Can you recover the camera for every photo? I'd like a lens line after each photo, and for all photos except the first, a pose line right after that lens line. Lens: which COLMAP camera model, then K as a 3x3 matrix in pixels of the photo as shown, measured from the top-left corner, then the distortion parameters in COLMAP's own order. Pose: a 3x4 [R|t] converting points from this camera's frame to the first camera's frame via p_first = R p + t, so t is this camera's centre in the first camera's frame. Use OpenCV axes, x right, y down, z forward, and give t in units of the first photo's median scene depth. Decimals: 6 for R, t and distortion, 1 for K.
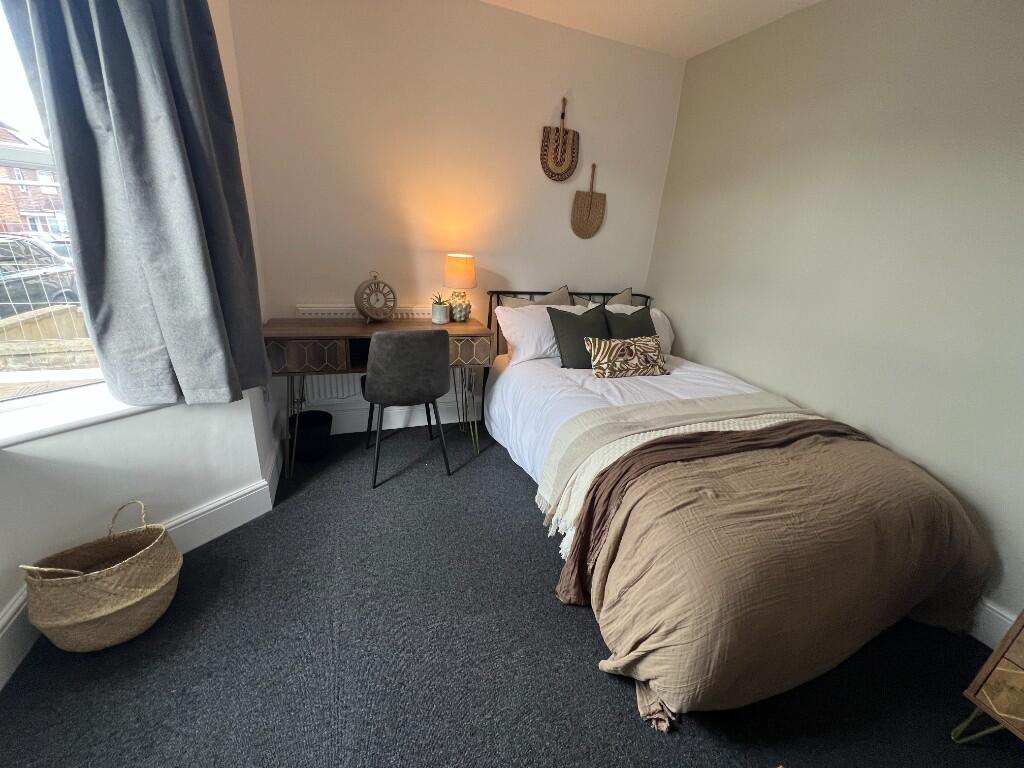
lens RADIAL K [[408.8, 0, 508.4], [0, 408.8, 384.2], [0, 0, 1]] dist [0.001304, 0.000250]
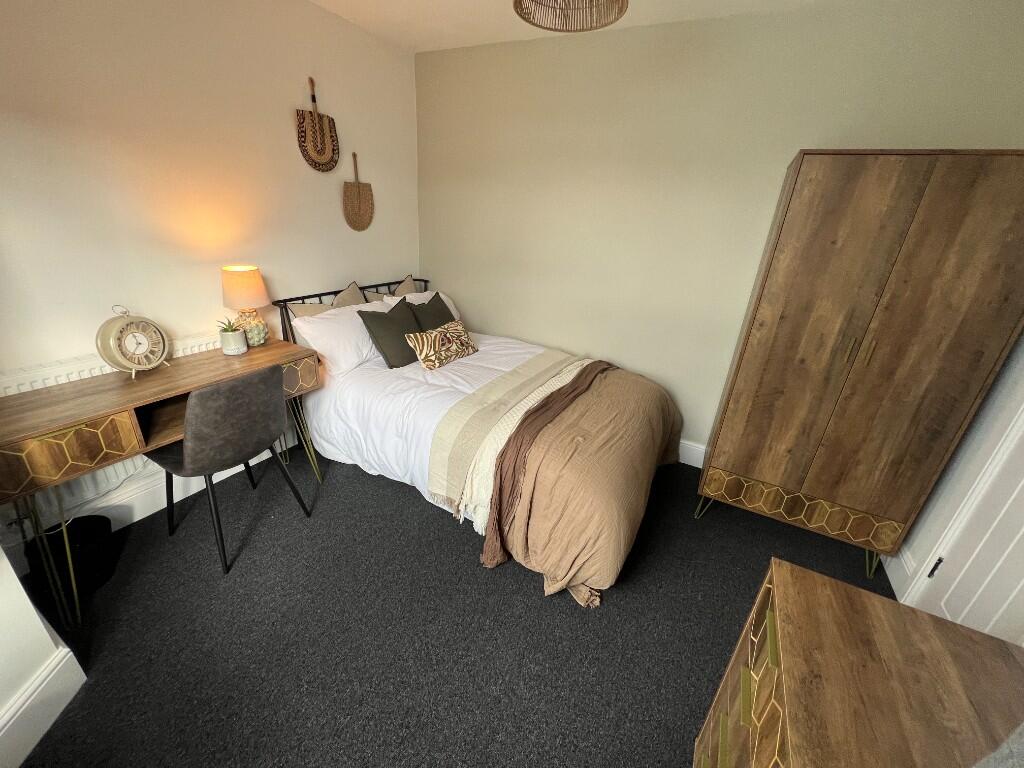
lens RADIAL K [[408.8, 0, 508.4], [0, 408.8, 384.2], [0, 0, 1]] dist [0.001304, 0.000250]
pose [[0.768447, -0.274297, 0.578144, -0.249783], [0.219244, 0.961645, 0.164837, -0.109670], [-0.601183, 0.000087, 0.799111, 0.017297]]
